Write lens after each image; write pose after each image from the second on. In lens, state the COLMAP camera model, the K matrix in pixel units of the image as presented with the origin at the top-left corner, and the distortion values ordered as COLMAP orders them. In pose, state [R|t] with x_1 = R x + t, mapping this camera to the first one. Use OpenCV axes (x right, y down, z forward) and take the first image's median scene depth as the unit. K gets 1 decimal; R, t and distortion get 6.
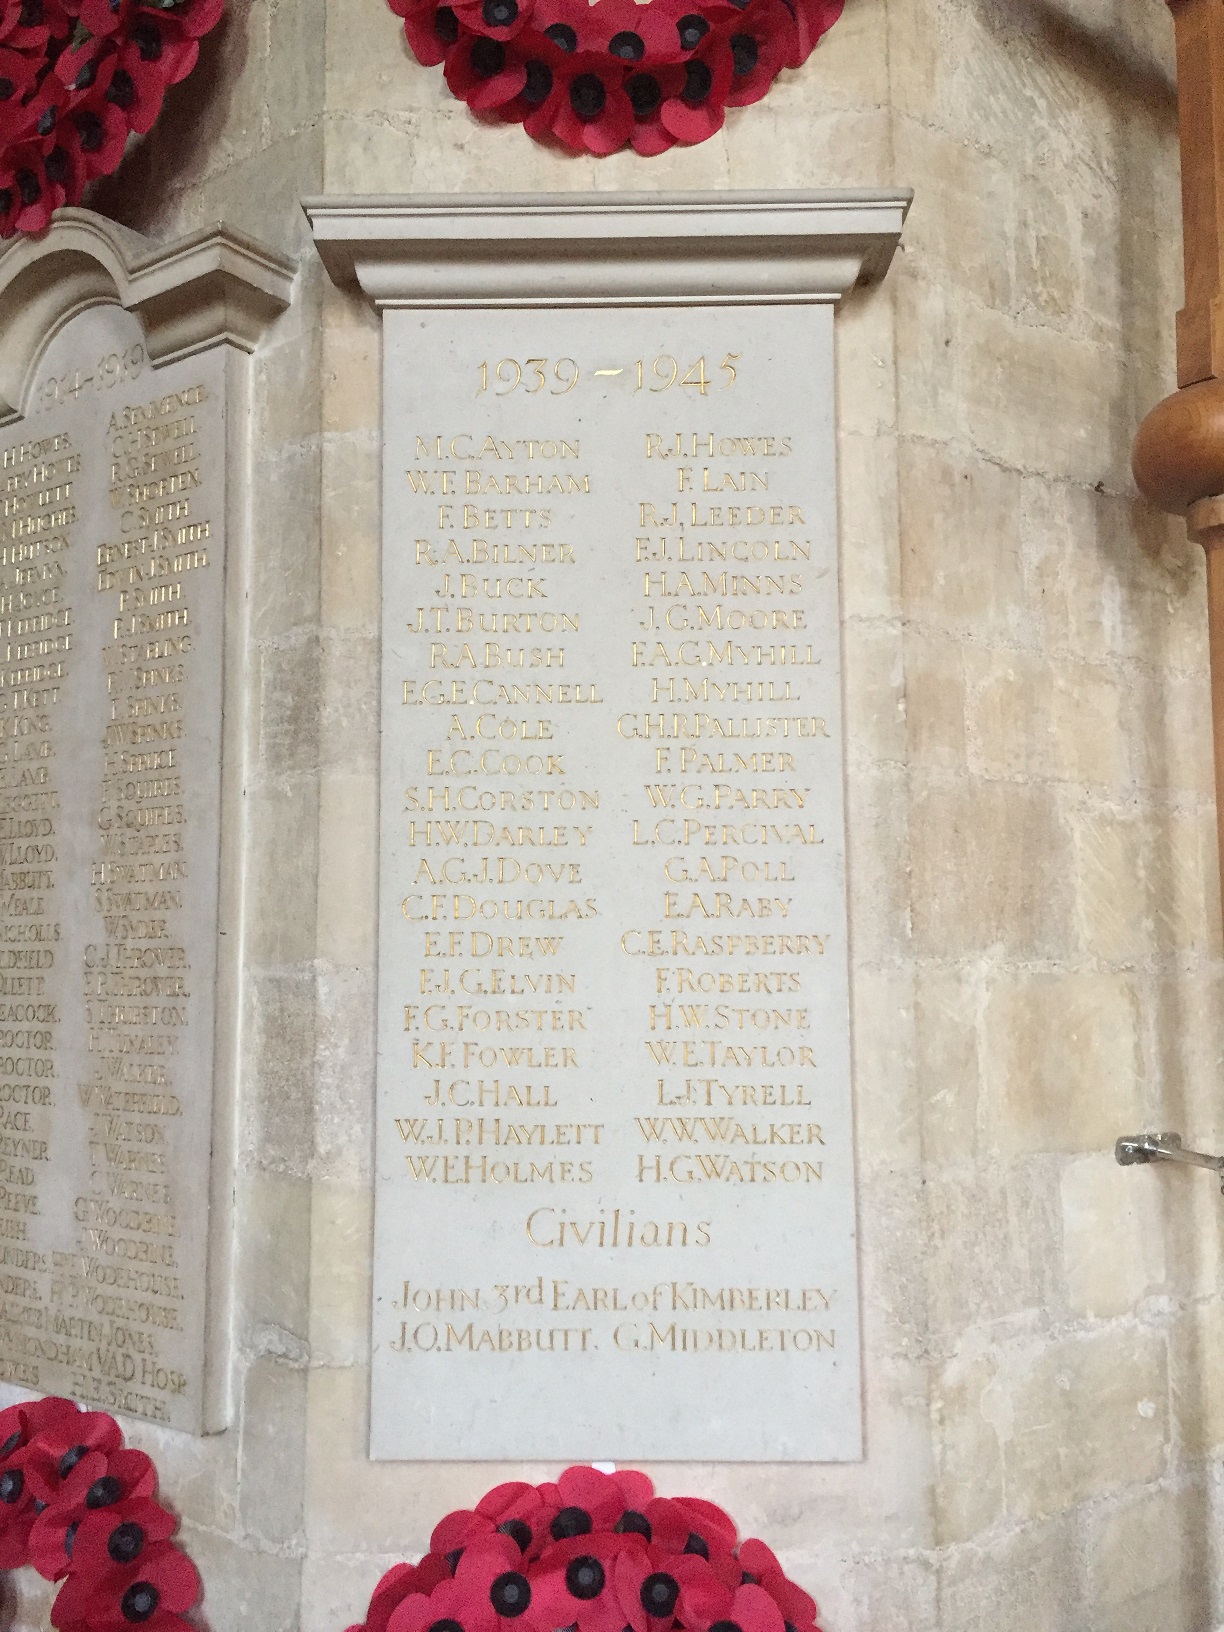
lens RADIAL K [[1454.6, 0, 612.0], [0, 1454.6, 816.0], [0, 0, 1]] dist [0.129952, -0.169304]
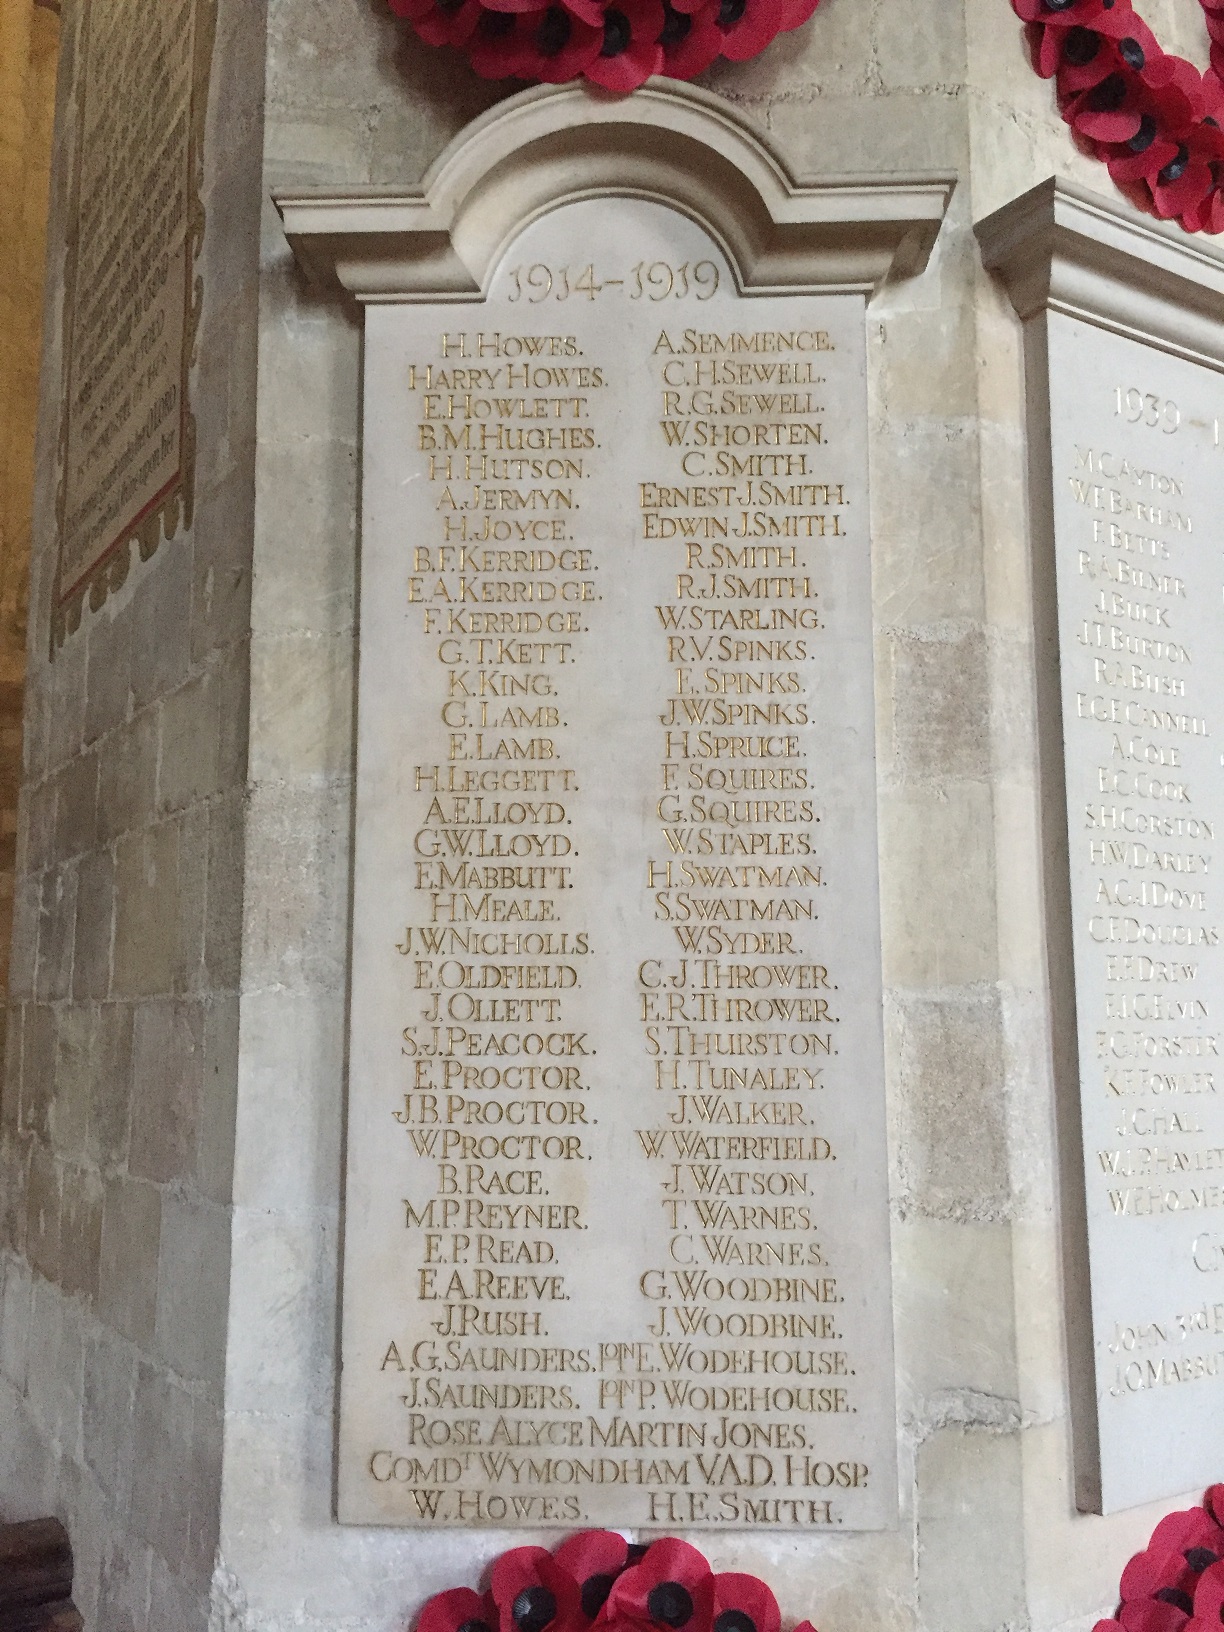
lens RADIAL K [[1384.4, 0, 612.0], [0, 1384.4, 816.0], [0, 0, 1]] dist [0.100791, -0.114304]
pose [[0.824926, 0.074173, 0.560353, -0.872233], [-0.058007, 0.997228, -0.046605, 0.047477], [-0.562256, 0.005941, 0.826942, 0.395269]]
